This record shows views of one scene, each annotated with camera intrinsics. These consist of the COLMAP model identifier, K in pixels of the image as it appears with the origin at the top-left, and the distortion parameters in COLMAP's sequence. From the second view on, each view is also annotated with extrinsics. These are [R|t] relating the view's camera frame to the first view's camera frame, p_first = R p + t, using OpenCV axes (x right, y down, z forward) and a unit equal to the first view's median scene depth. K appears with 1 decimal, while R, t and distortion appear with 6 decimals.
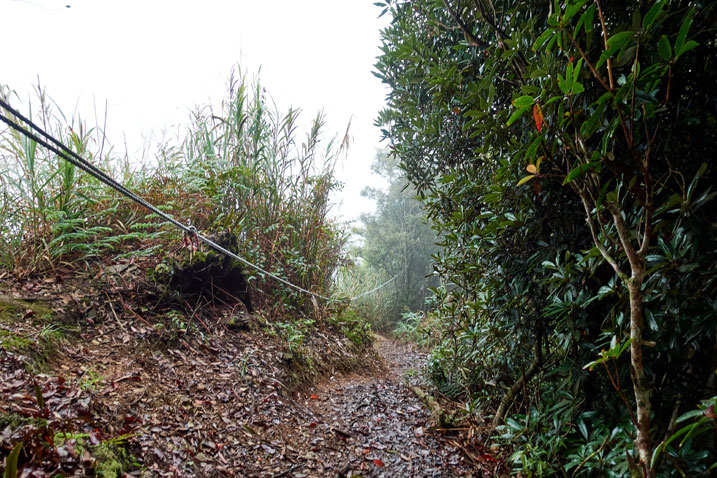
lens RADIAL K [[492.2, 0, 358.5], [0, 492.2, 239.0], [0, 0, 1]] dist [0.008078, 0.000555]
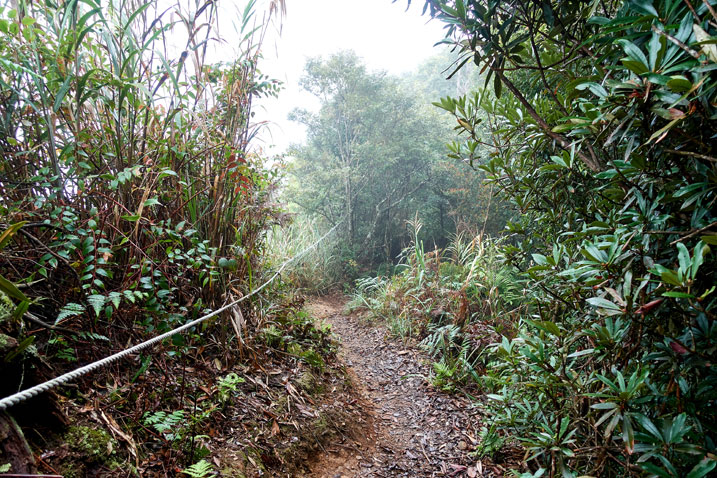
lens RADIAL K [[492.2, 0, 358.5], [0, 492.2, 239.0], [0, 0, 1]] dist [0.008078, 0.000555]
pose [[0.985727, -0.051750, 0.160202, -0.040154], [0.029331, 0.989820, 0.139268, -0.018852], [-0.165778, -0.132581, 0.977210, 0.450242]]
